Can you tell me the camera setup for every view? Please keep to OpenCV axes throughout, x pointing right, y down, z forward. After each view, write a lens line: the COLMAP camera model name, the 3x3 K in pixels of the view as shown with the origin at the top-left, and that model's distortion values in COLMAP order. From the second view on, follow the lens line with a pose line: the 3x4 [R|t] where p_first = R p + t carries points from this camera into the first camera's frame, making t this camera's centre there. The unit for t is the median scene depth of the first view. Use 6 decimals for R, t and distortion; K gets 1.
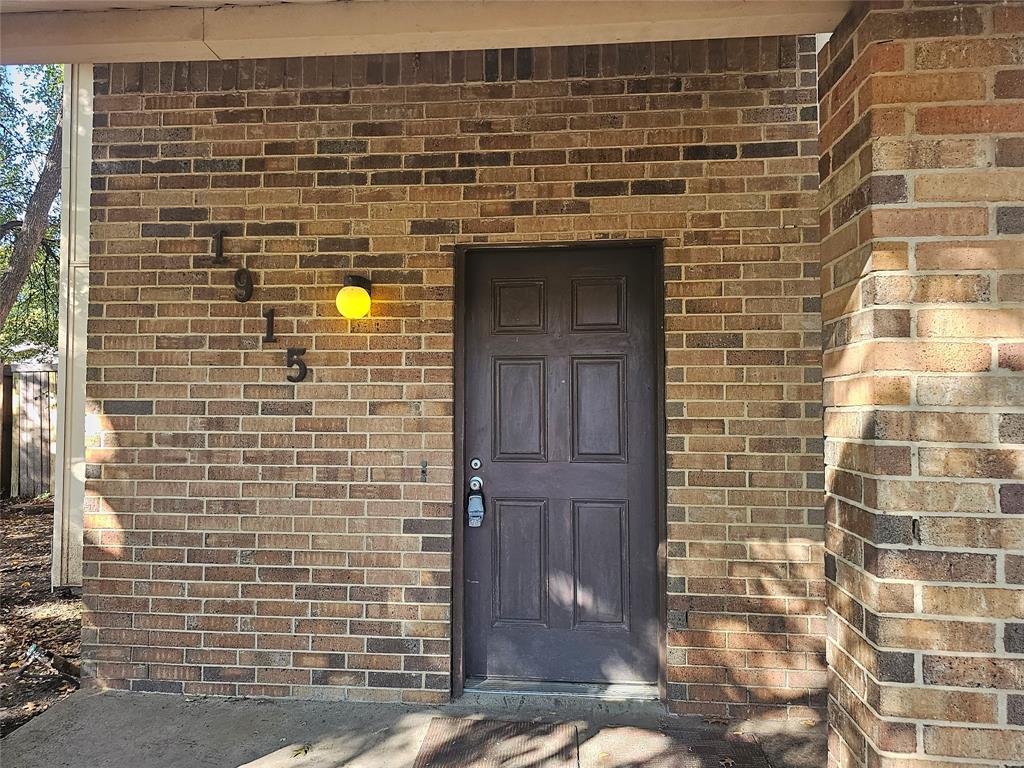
lens RADIAL K [[689.9, 0, 510.1], [0, 689.9, 382.4], [0, 0, 1]] dist [0.029660, -0.019867]
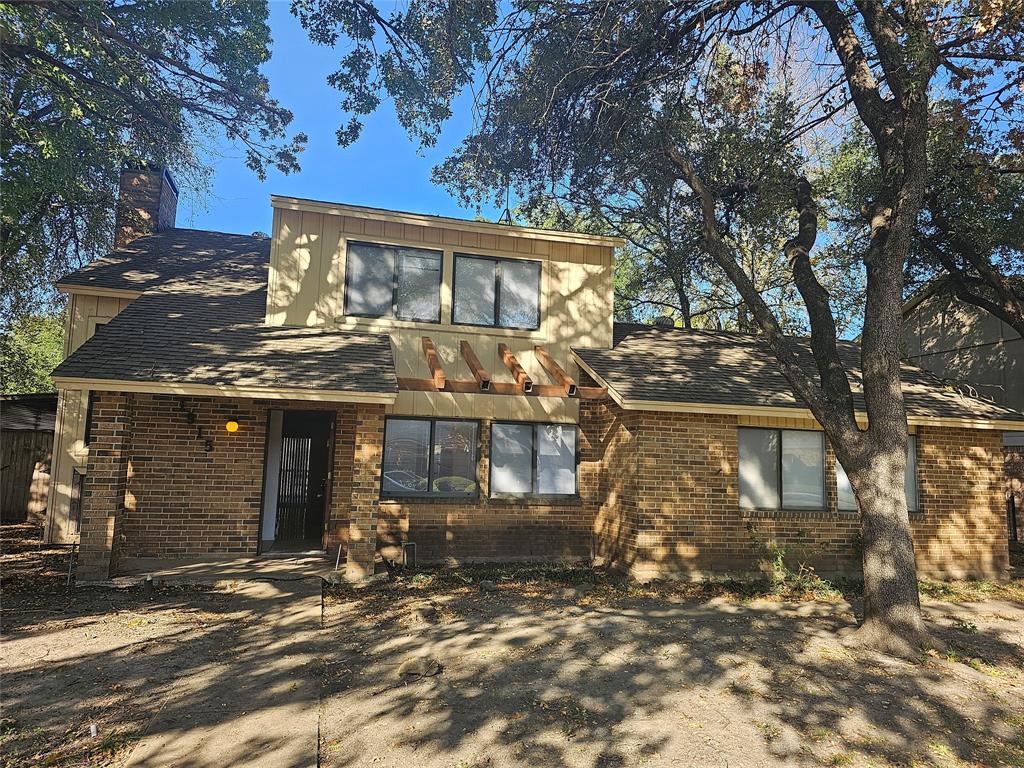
lens RADIAL K [[689.9, 0, 518.5], [0, 689.9, 377.3], [0, 0, 1]] dist [0.029660, -0.019867]
pose [[0.943722, 0.062650, 0.324752, -0.037038], [-0.032926, 0.994814, -0.096235, -0.076076], [-0.329097, 0.080126, 0.940890, -2.306701]]
